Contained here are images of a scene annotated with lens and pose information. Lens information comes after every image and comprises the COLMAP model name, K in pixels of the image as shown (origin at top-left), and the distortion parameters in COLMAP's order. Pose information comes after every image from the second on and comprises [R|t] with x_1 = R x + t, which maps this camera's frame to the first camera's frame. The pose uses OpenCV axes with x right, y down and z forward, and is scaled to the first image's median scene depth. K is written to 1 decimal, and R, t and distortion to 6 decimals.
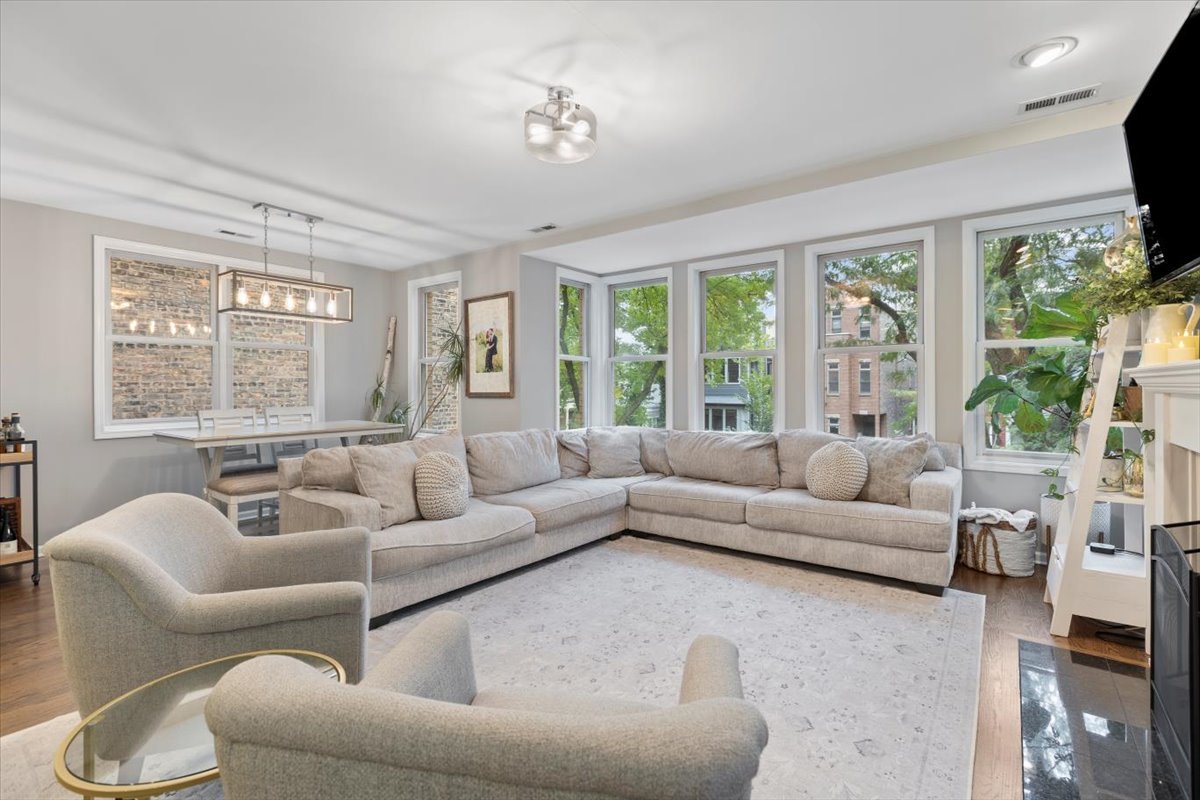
lens RADIAL K [[539.8, 0, 595.7], [0, 539.8, 379.3], [0, 0, 1]] dist [0.000486, -0.000339]
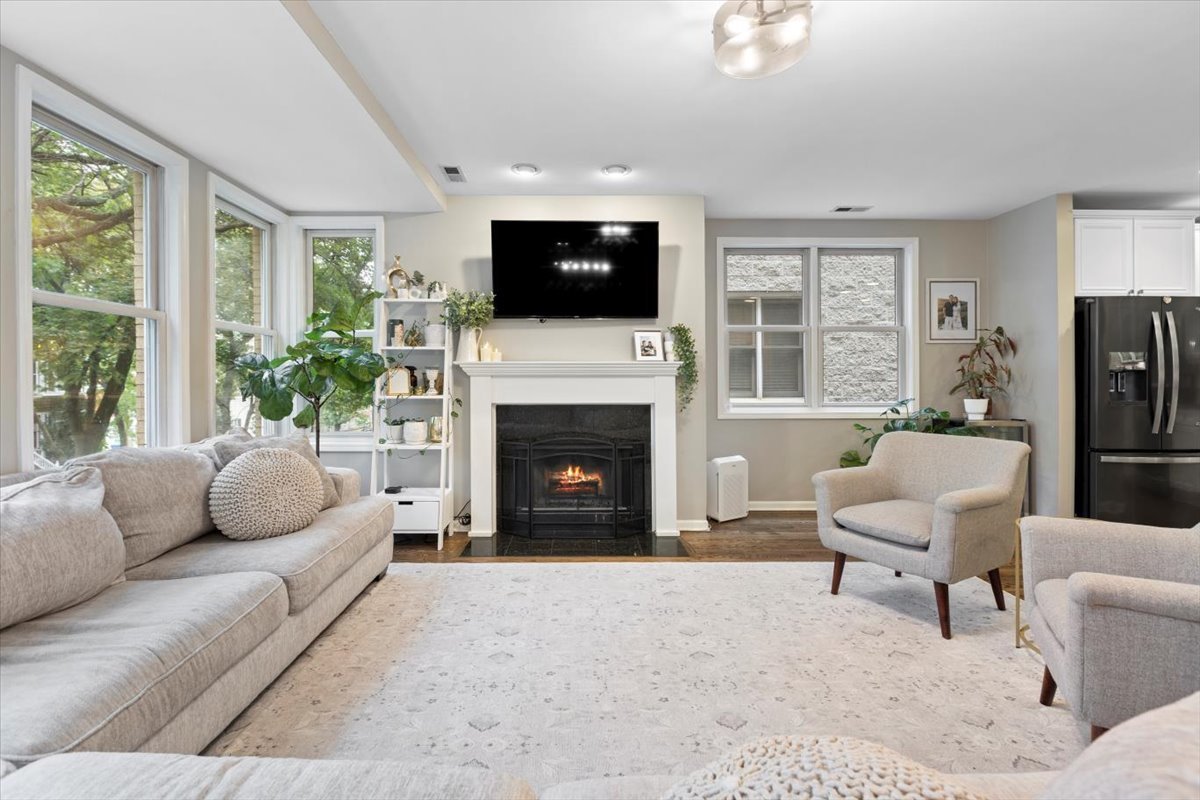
lens RADIAL K [[539.8, 0, 595.7], [0, 539.8, 379.3], [0, 0, 1]] dist [0.000486, -0.000339]
pose [[-0.611656, 0.006139, 0.791100, -0.386355], [-0.007026, 0.999888, -0.013191, 0.034215], [-0.791093, -0.013627, -0.611544, 1.154833]]
